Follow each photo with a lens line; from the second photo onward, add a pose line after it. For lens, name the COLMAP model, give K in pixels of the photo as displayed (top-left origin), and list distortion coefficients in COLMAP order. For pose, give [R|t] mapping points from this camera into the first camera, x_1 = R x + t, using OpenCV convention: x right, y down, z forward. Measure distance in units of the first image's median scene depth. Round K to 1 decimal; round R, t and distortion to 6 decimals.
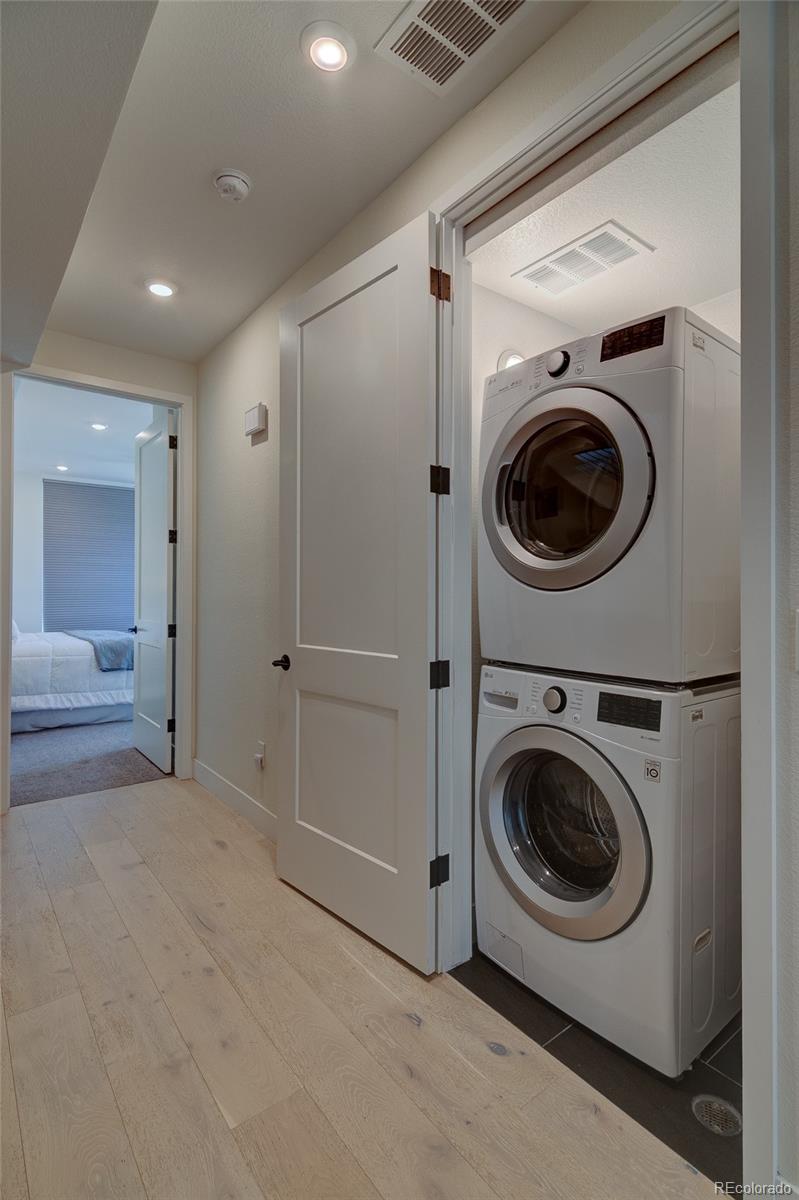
lens RADIAL K [[573.1, 0, 403.7], [0, 573.1, 590.3], [0, 0, 1]] dist [-0.002316, -0.005912]
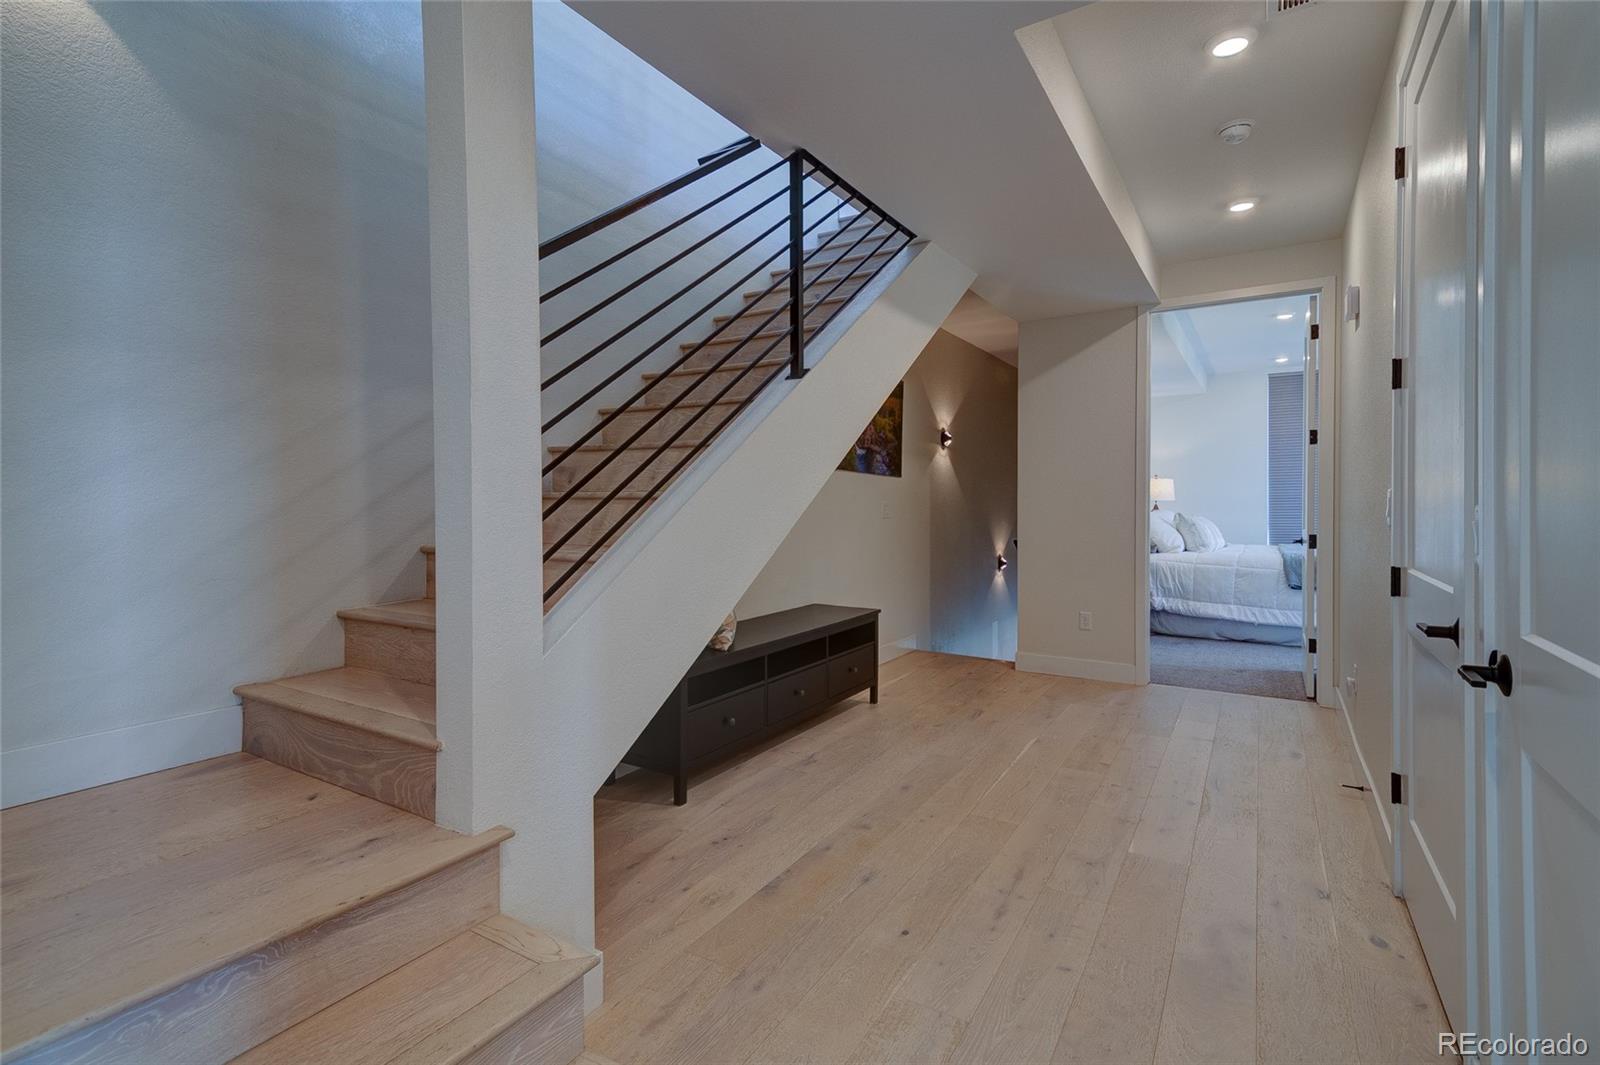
lens RADIAL K [[764.2, 0, 799.1], [0, 764.2, 510.5], [0, 0, 1]] dist [-0.002316, -0.005912]
pose [[0.345259, 0.004435, -0.938497, 0.345038], [0.009136, 0.999926, 0.008086, 0.004455], [0.938463, -0.011365, 0.345193, -0.136447]]
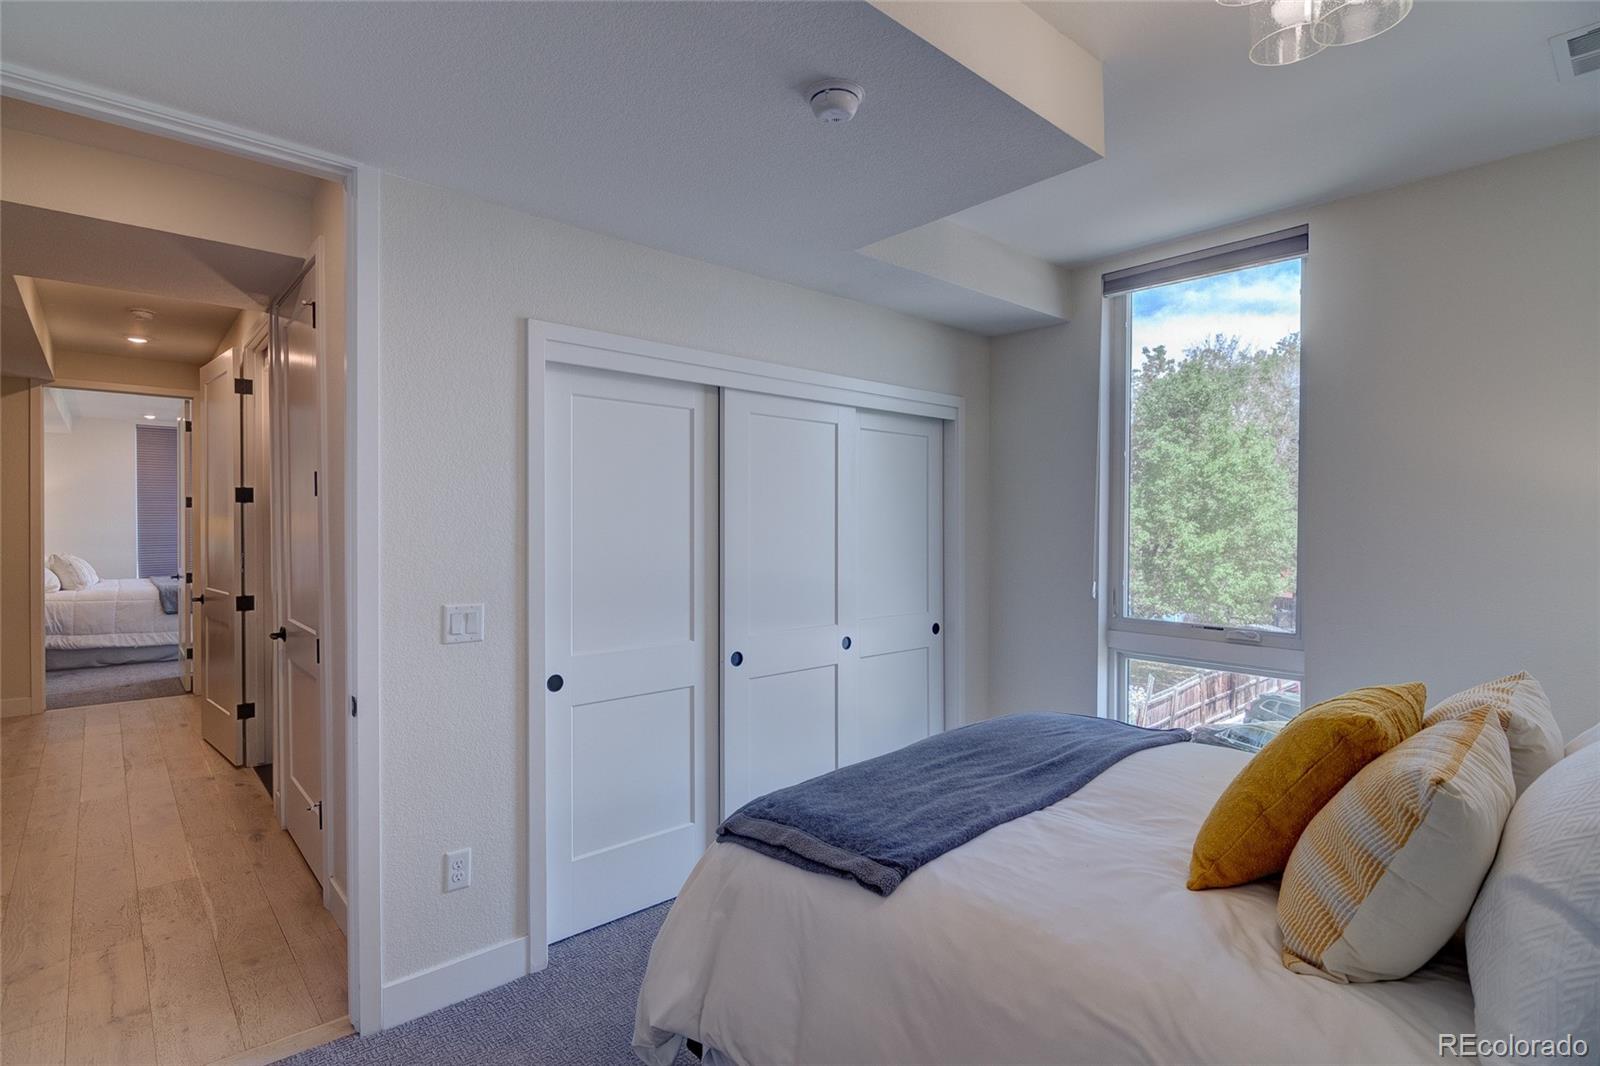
lens RADIAL K [[764.2, 0, 767.7], [0, 764.2, 529.3], [0, 0, 1]] dist [-0.002316, -0.005912]
pose [[0.998902, -0.004102, 0.046661, 0.609332], [0.003343, 0.999861, 0.016340, -0.045571], [-0.046722, -0.016166, 0.998777, -0.563409]]
